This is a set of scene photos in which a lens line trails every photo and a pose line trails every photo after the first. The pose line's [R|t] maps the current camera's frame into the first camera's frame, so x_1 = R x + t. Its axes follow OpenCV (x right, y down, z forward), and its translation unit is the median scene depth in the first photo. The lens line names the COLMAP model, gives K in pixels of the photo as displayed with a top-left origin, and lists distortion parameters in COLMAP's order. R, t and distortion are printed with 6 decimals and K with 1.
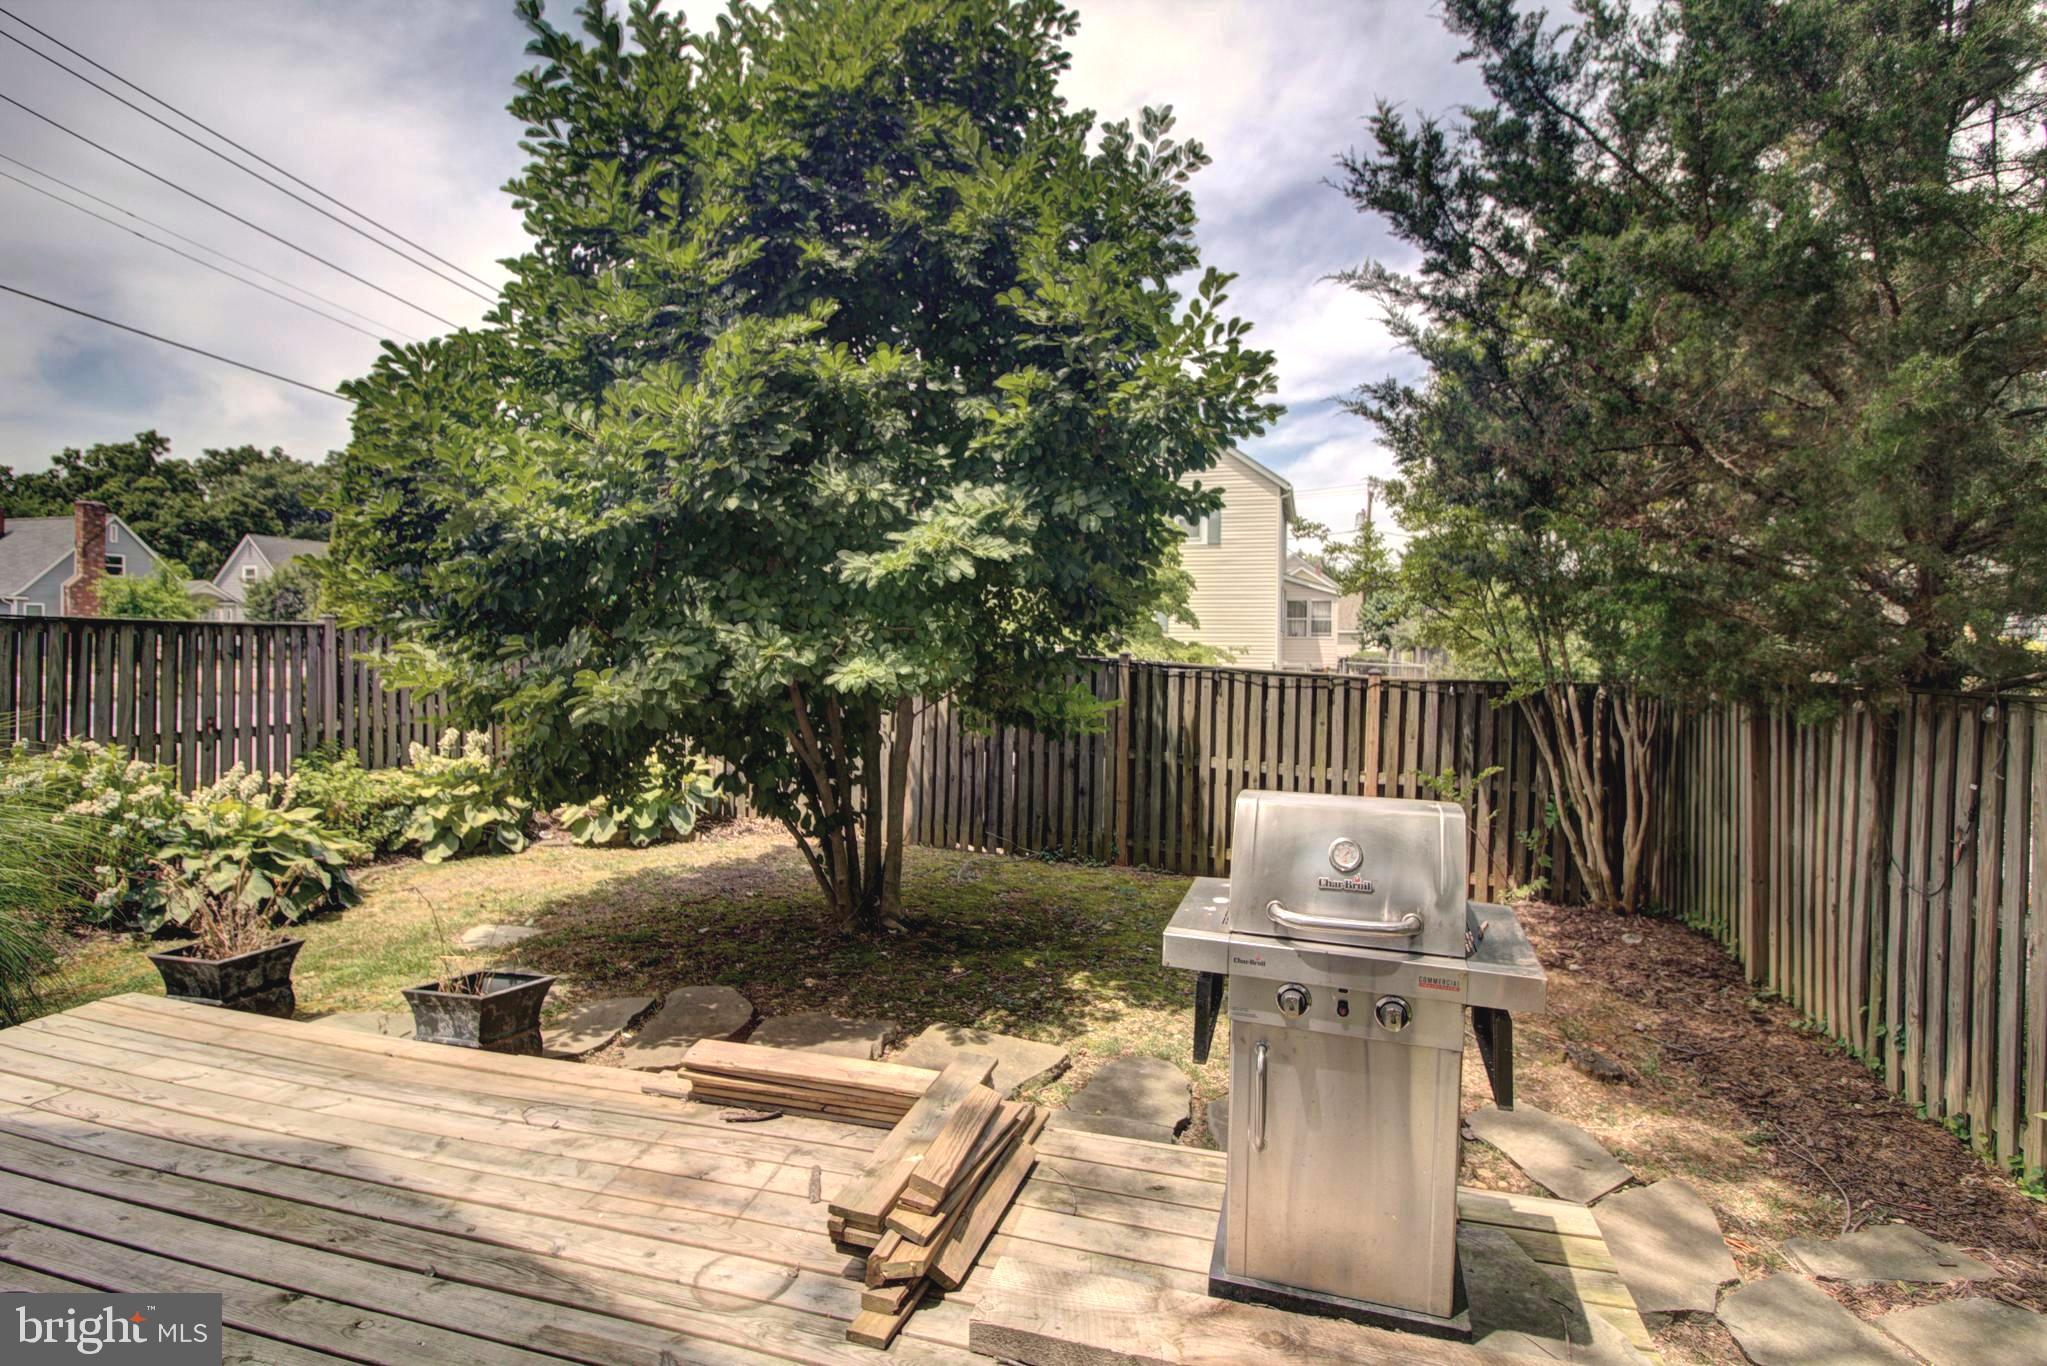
lens RADIAL K [[1040.0, 0, 1028.5], [0, 1040.0, 681.5], [0, 0, 1]] dist [-0.017149, -0.002649]
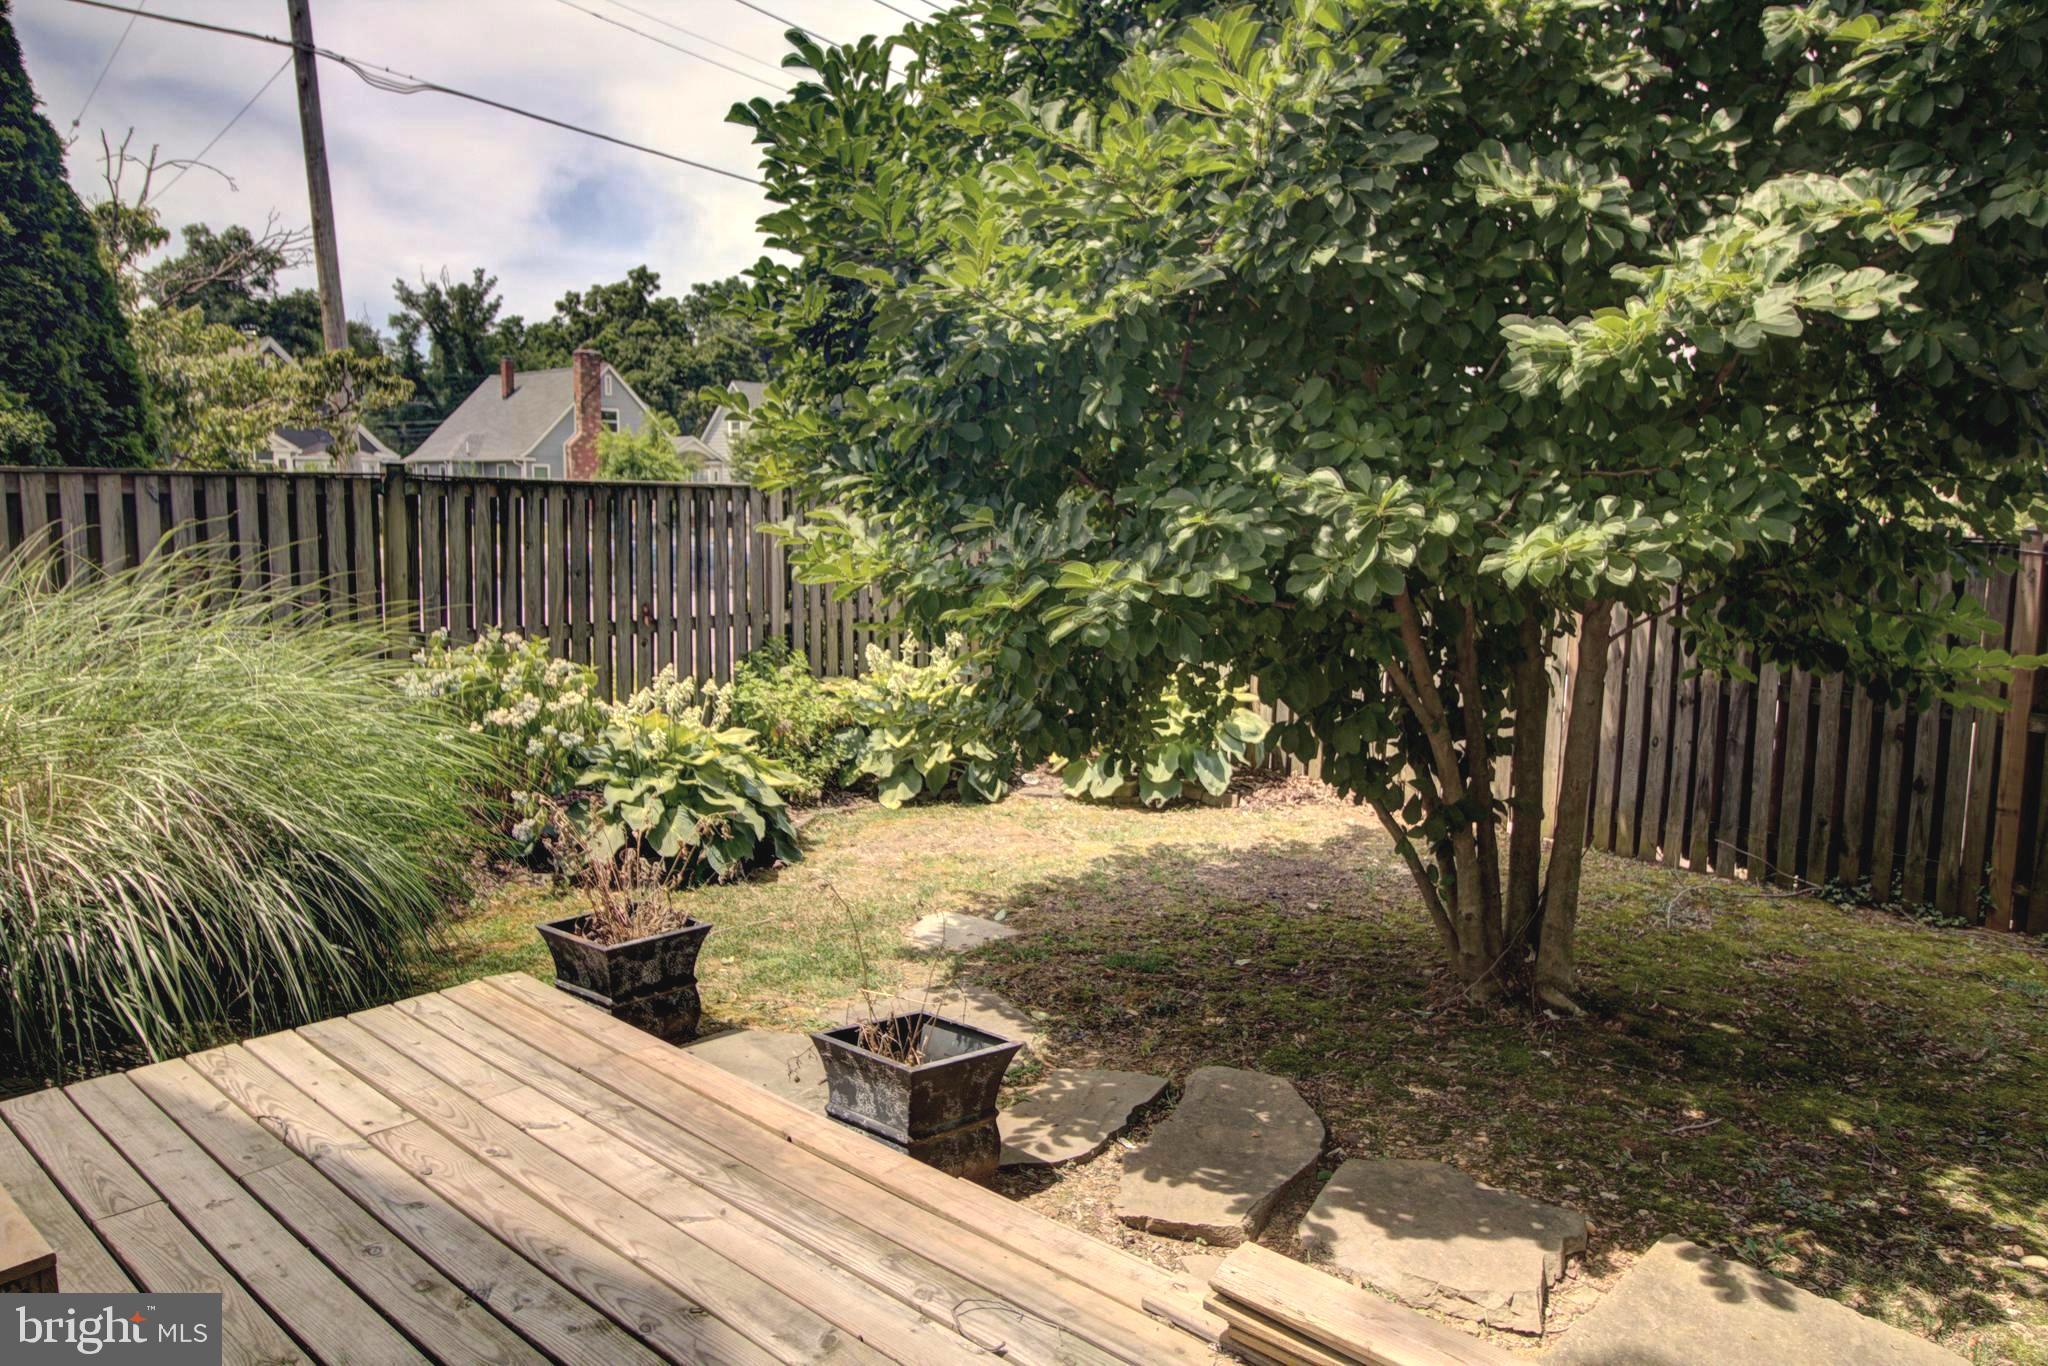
lens RADIAL K [[1435.2, 0, 1019.2], [0, 1435.2, 686.4], [0, 0, 1]] dist [0.006436, -0.011996]
pose [[0.897919, 0.053794, -0.436862, -0.068579], [-0.015852, 0.995812, 0.090041, -0.009607], [0.439876, -0.073924, 0.895011, 0.182903]]
